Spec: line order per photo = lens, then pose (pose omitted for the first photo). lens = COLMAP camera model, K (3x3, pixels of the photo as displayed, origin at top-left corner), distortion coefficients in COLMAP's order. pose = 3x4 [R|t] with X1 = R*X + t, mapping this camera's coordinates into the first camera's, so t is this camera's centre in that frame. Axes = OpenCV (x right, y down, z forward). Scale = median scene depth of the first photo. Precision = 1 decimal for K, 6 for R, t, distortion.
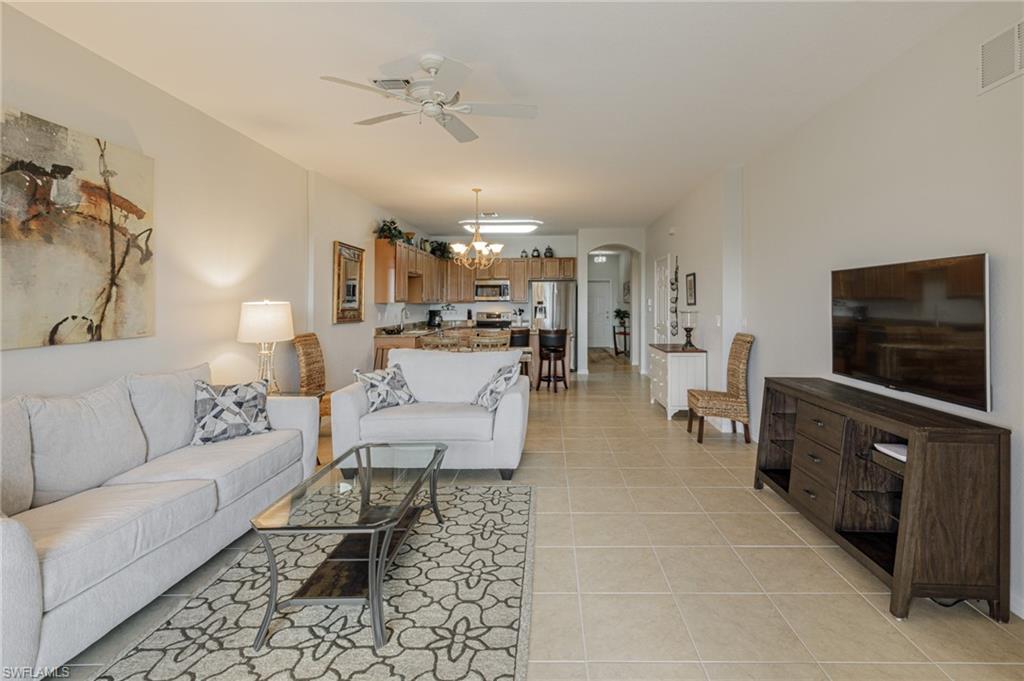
lens RADIAL K [[488.3, 0, 559.7], [0, 488.3, 293.9], [0, 0, 1]] dist [0.001063, -0.000148]
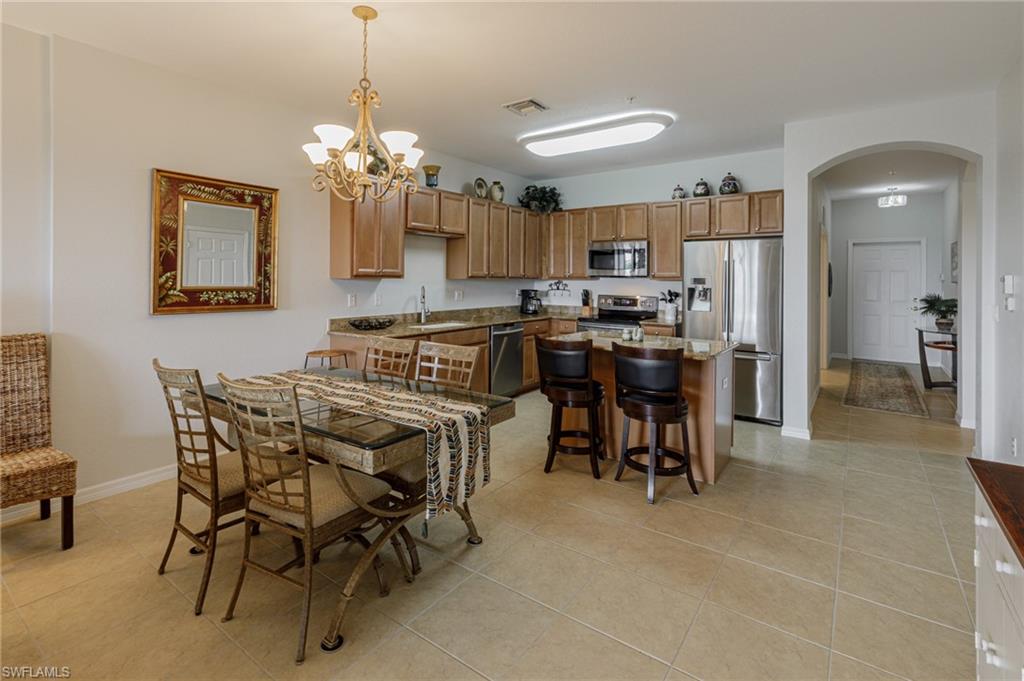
lens RADIAL K [[484.6, 0, 512.7], [0, 484.6, 264.4], [0, 0, 1]] dist [0.002435, 0.000463]
pose [[0.785436, -0.004542, -0.618926, 0.410066], [0.000112, 0.999974, -0.007196, 0.013648], [0.618943, 0.005582, 0.785416, 1.558315]]
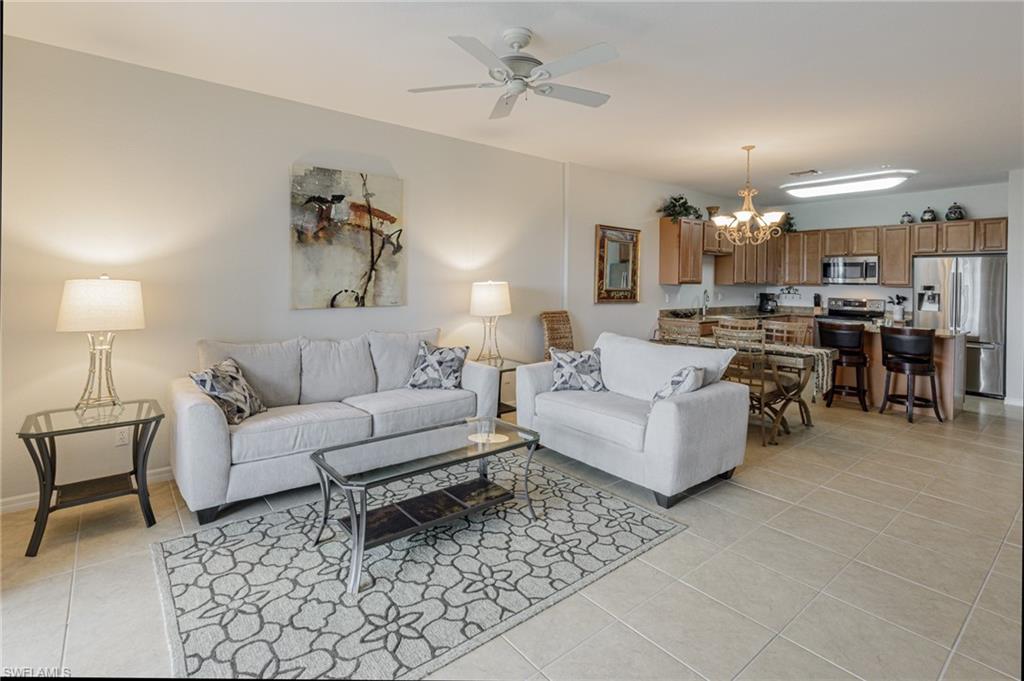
lens RADIAL K [[496.5, 0, 532.3], [0, 496.5, 272.9], [0, 0, 1]] dist [0.003493, 0.000408]
pose [[0.613840, 0.003028, -0.789424, 0.560539], [-0.001389, 0.999995, 0.002755, -0.013091], [0.789429, -0.000595, 0.613842, 0.442209]]
